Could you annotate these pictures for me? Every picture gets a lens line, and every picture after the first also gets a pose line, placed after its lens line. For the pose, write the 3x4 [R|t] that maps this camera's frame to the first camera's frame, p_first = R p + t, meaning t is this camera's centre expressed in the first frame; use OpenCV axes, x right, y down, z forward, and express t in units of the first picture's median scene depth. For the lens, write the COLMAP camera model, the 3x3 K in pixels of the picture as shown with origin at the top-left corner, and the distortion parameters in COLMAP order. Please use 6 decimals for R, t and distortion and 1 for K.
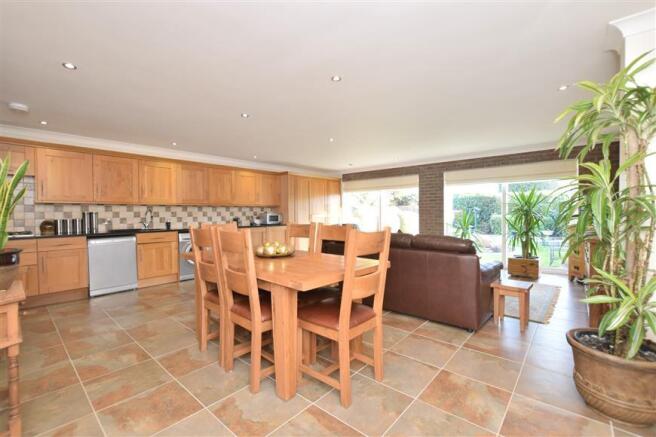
lens RADIAL K [[287.4, 0, 328.0], [0, 287.4, 218.5], [0, 0, 1]] dist [-0.014478, 0.000123]
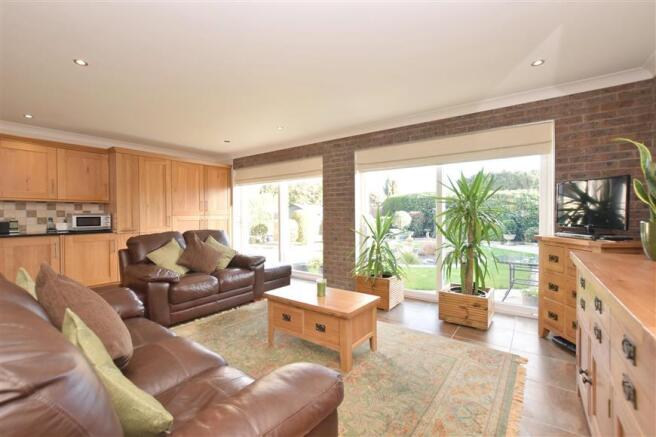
lens RADIAL K [[287.4, 0, 328.0], [0, 287.4, 218.5], [0, 0, 1]] dist [-0.014478, 0.000123]
pose [[0.996082, 0.003175, 0.088380, 0.298020], [-0.002619, 0.999976, -0.006408, -0.004872], [-0.088398, 0.006151, 0.996066, 0.370543]]
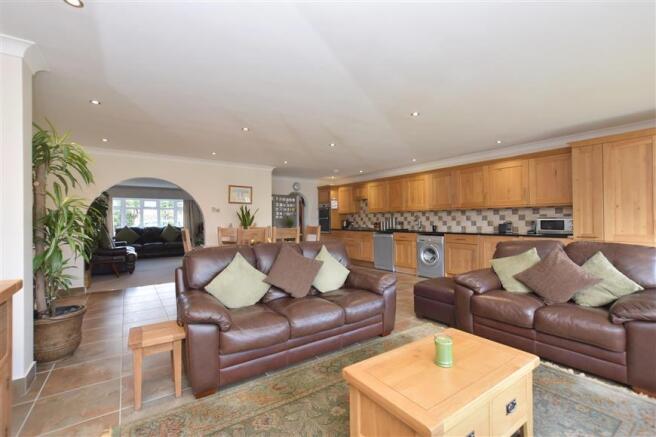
lens RADIAL K [[287.4, 0, 328.0], [0, 287.4, 218.5], [0, 0, 1]] dist [-0.014478, 0.000123]
pose [[-0.236644, 0.006481, -0.971575, 0.568960], [-0.006033, 0.999949, 0.008140, -0.018309], [0.971578, 0.007787, -0.236593, 0.735787]]
